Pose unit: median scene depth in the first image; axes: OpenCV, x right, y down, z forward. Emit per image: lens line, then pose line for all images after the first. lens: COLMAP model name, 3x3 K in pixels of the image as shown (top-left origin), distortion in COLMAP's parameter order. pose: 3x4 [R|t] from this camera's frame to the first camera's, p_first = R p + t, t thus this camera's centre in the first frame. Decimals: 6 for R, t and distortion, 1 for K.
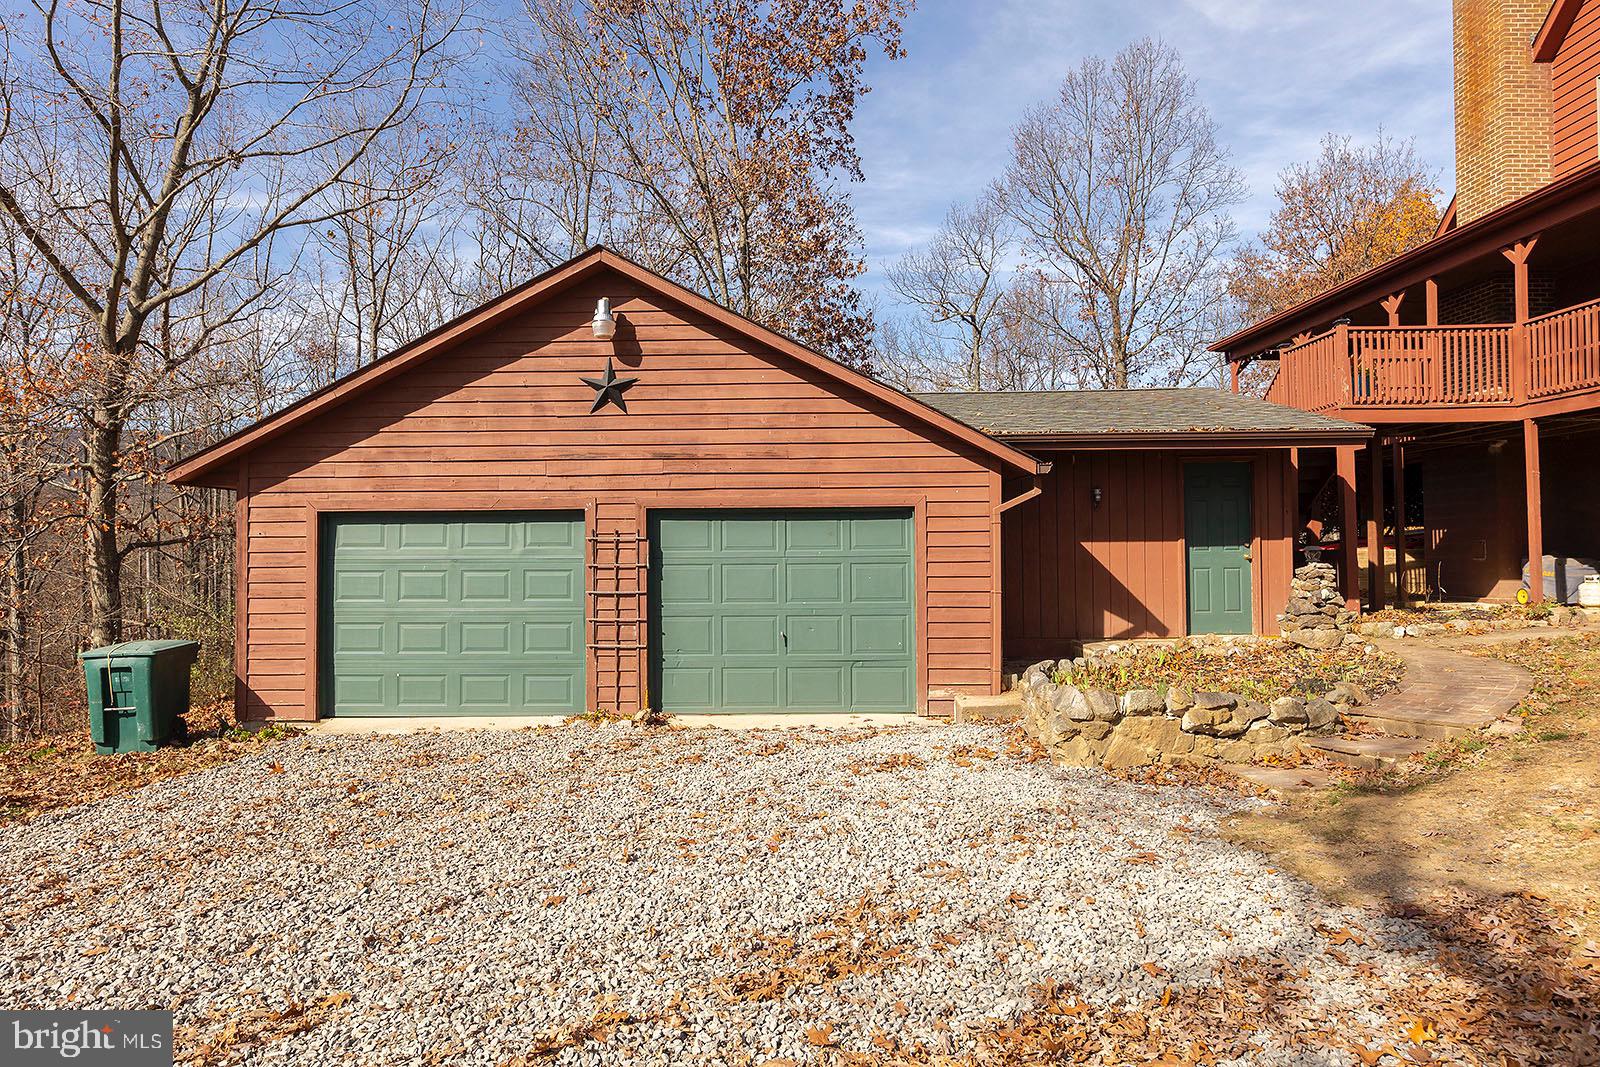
lens RADIAL K [[1042.6, 0, 804.5], [0, 1042.6, 503.2], [0, 0, 1]] dist [0.006420, 0.001840]
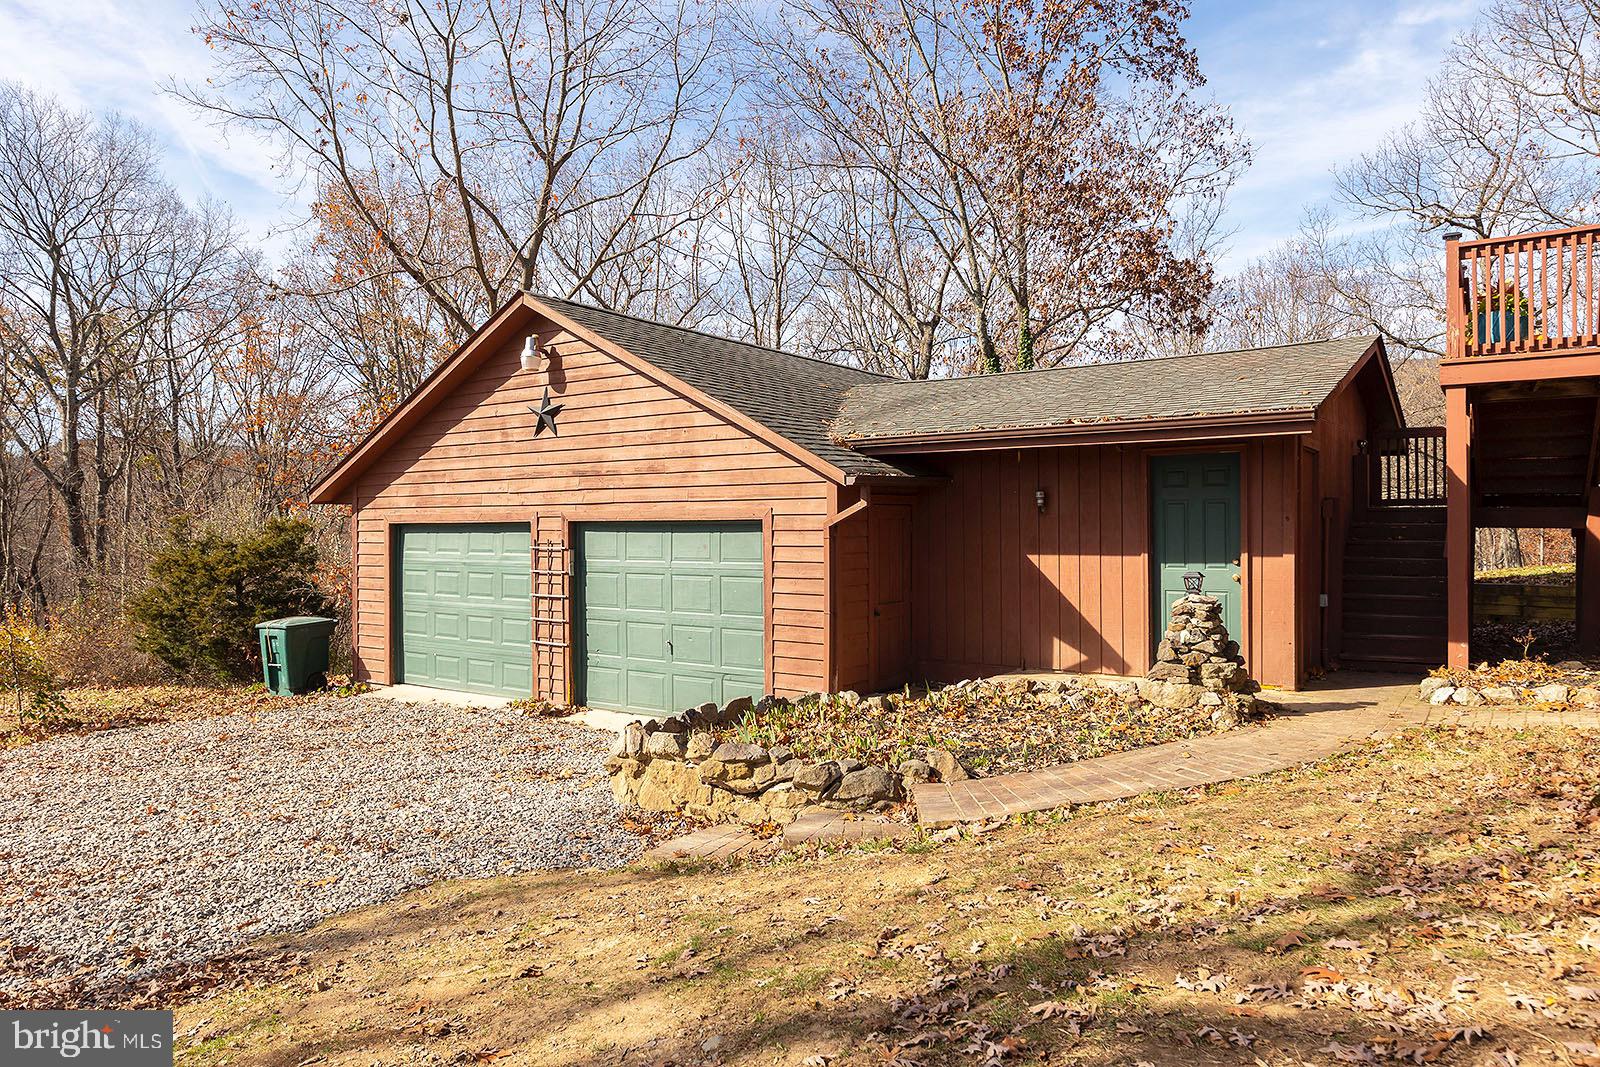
lens RADIAL K [[1106.2, 0, 760.5], [0, 1106.2, 497.1], [0, 0, 1]] dist [-0.001216, -0.001253]
pose [[0.807164, -0.012053, -0.590204, 0.701753], [0.030919, 0.999282, 0.021878, -0.039742], [0.589517, -0.035908, 0.806957, 0.170449]]
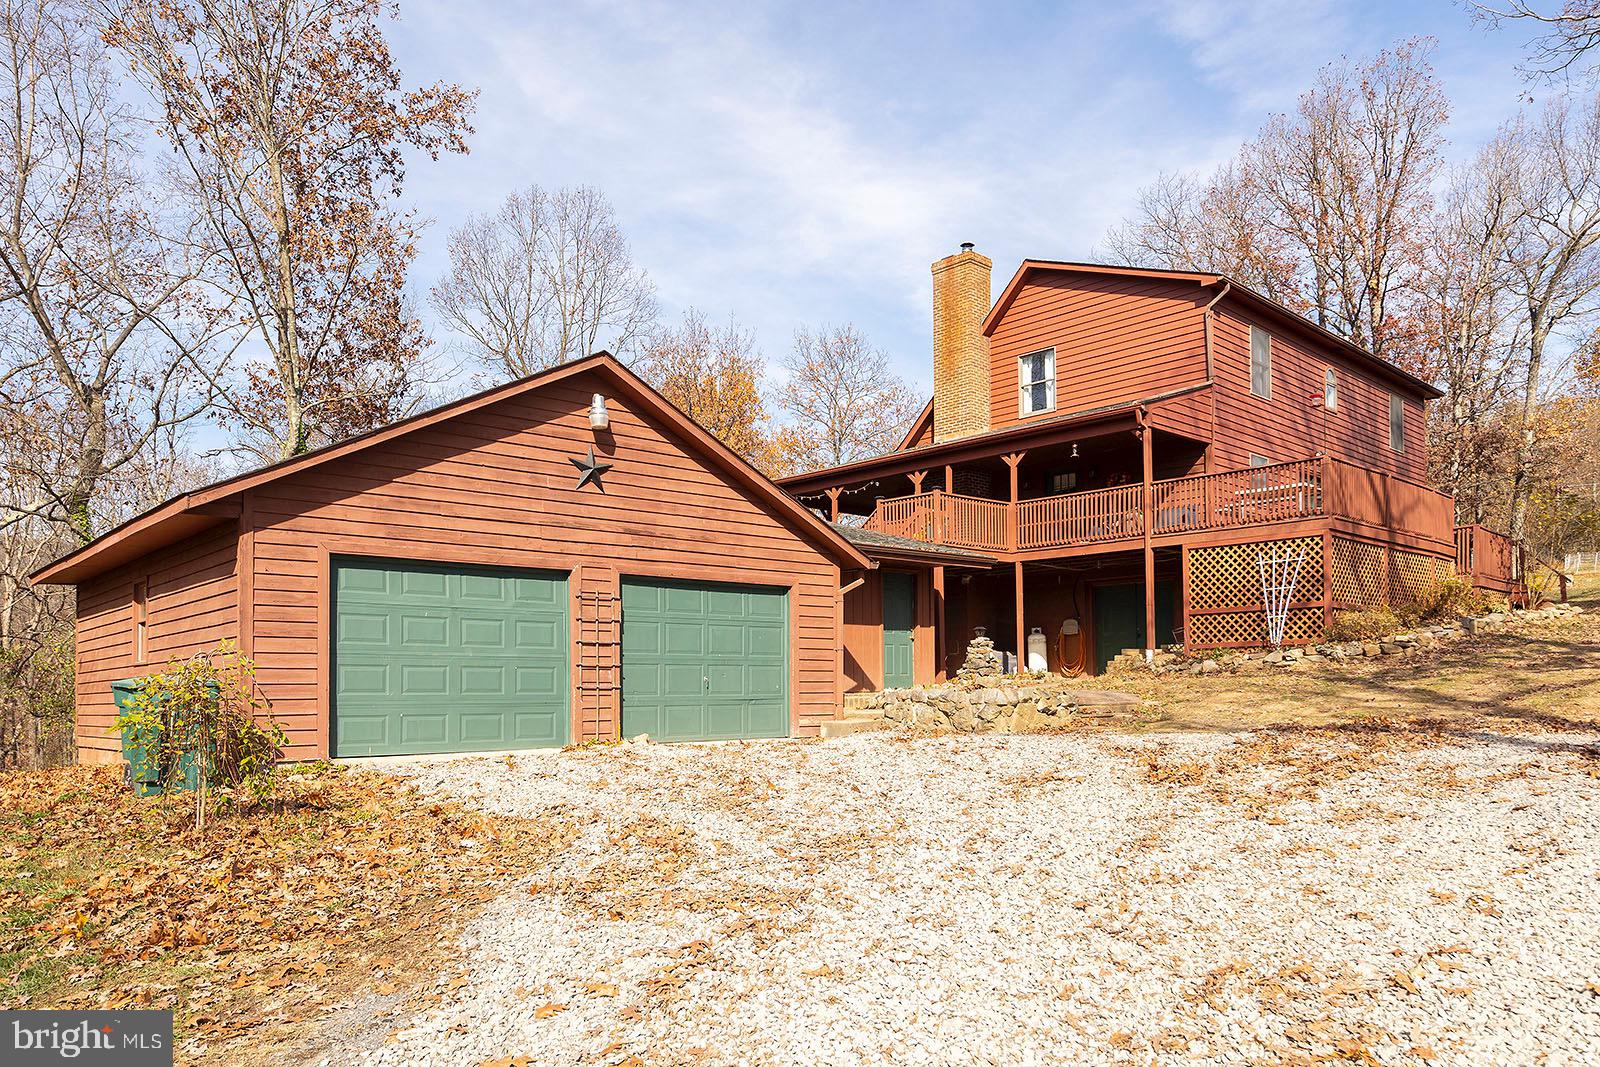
lens RADIAL K [[1150.1, 0, 908.5], [0, 1150.1, 624.3], [0, 0, 1]] dist [-0.000492, -0.004110]
pose [[0.699628, 0.041761, 0.713286, -0.856001], [-0.027239, 0.999124, -0.031779, 0.095937], [-0.713988, 0.002804, 0.700152, -0.167633]]
